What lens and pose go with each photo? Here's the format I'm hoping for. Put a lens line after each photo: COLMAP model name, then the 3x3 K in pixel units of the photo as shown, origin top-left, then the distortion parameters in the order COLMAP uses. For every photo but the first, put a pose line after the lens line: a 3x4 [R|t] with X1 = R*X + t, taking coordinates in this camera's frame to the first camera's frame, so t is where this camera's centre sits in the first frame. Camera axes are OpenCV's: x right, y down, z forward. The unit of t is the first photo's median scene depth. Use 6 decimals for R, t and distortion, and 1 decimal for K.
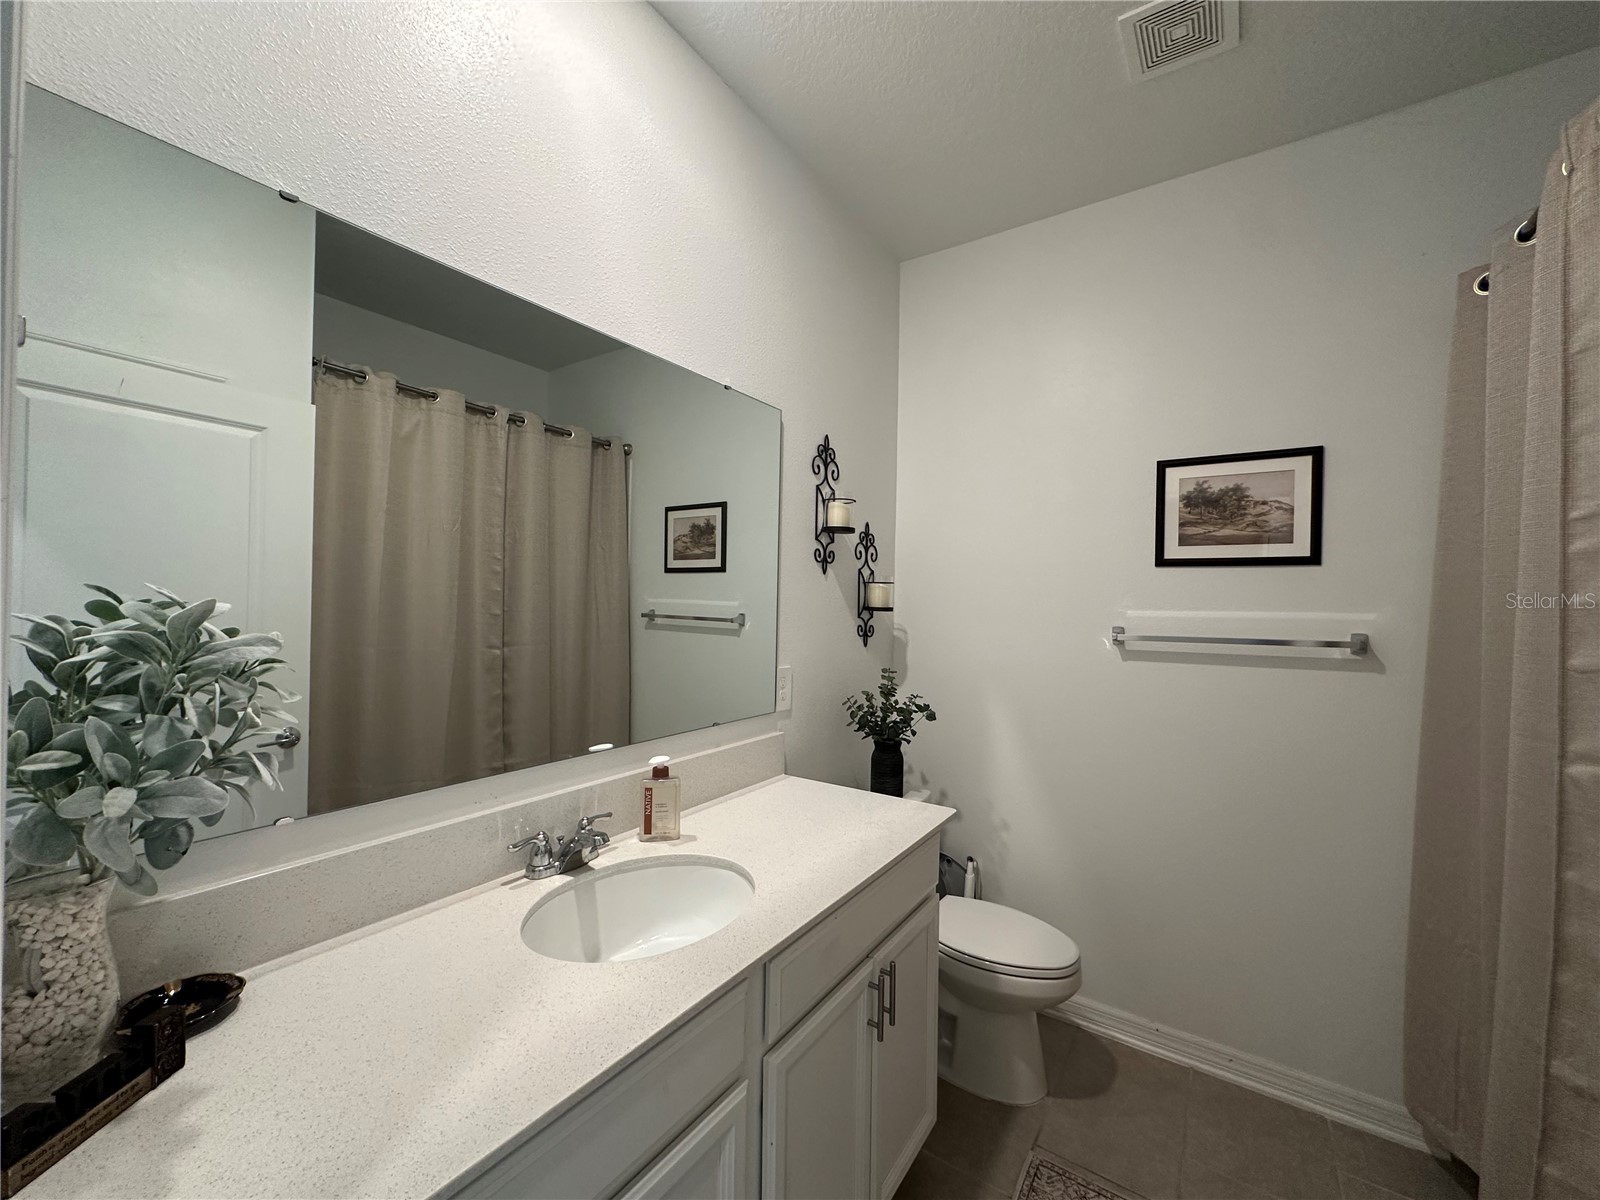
lens RADIAL K [[639.0, 0, 795.2], [0, 639.0, 598.6], [0, 0, 1]] dist [-0.002358, -0.000179]
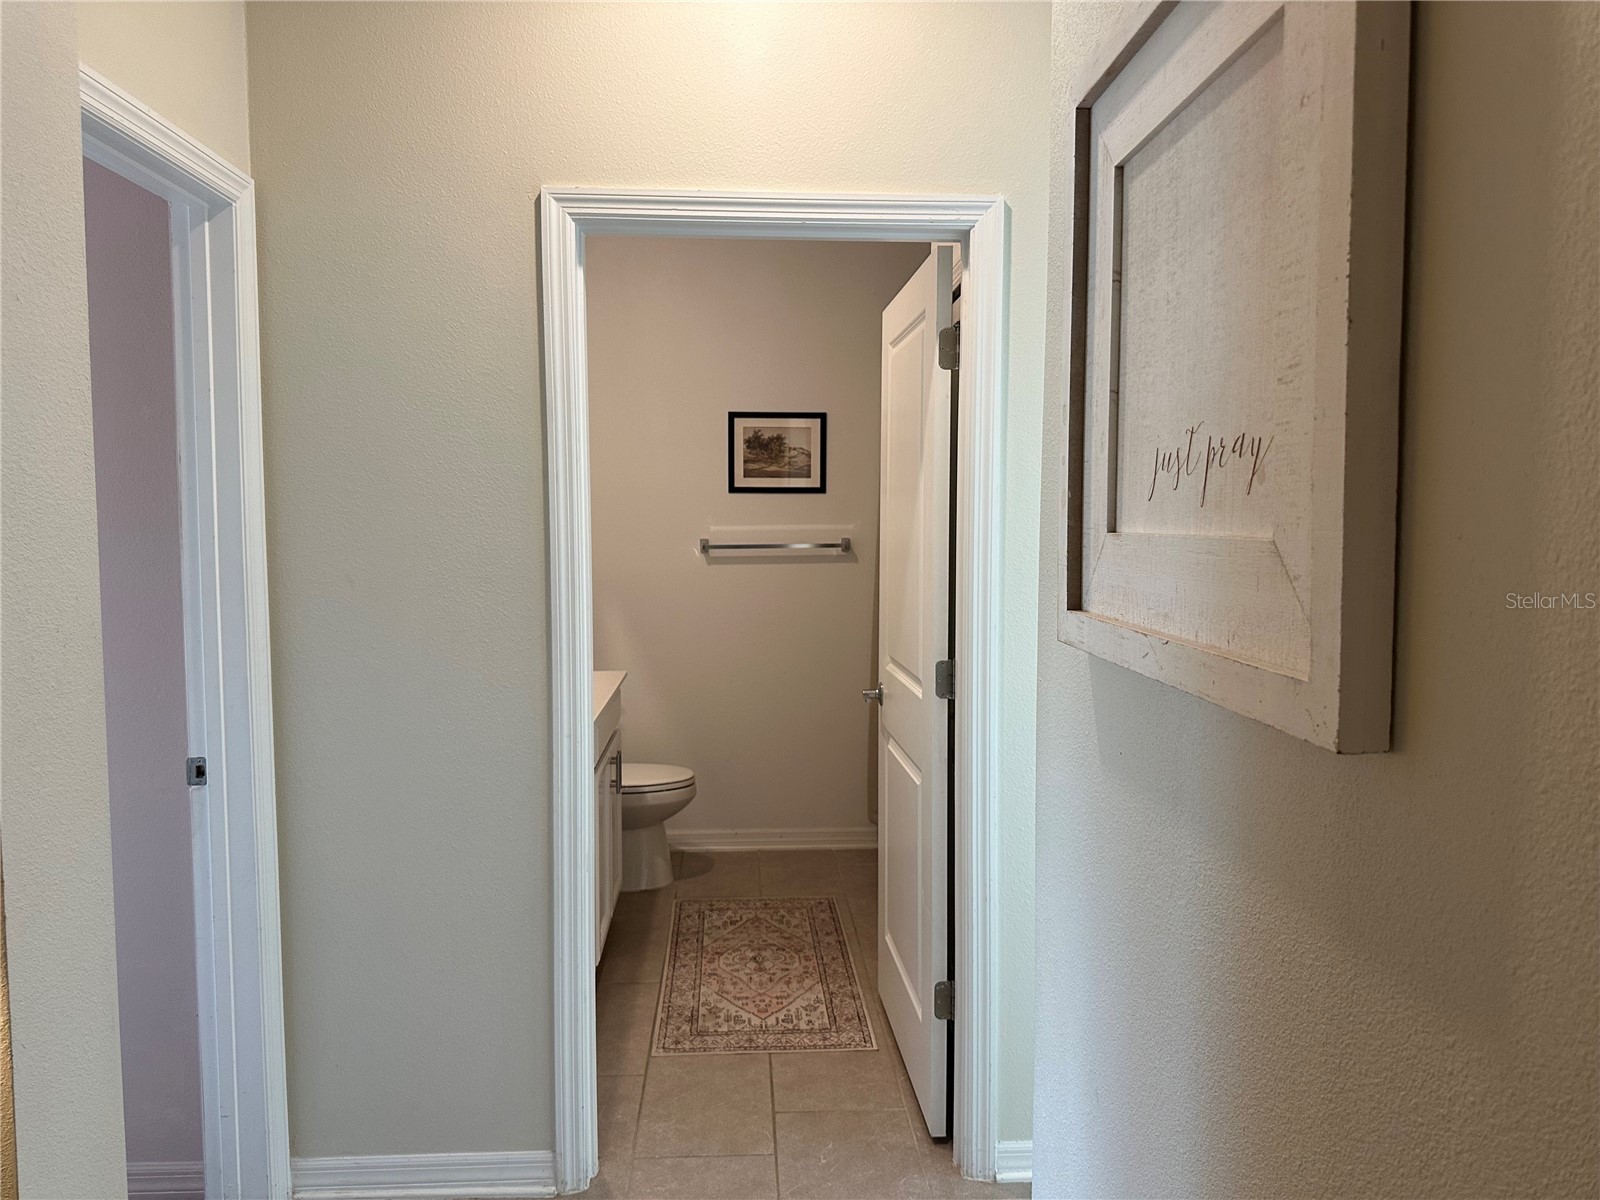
lens RADIAL K [[1116.2, 0, 798.5], [0, 1116.2, 596.7], [0, 0, 1]] dist [0.097272, -0.123348]
pose [[0.797993, -0.069313, 0.598667, -0.776090], [0.011911, 0.994984, 0.099323, -0.068421], [-0.602549, -0.072128, 0.794816, -1.014378]]
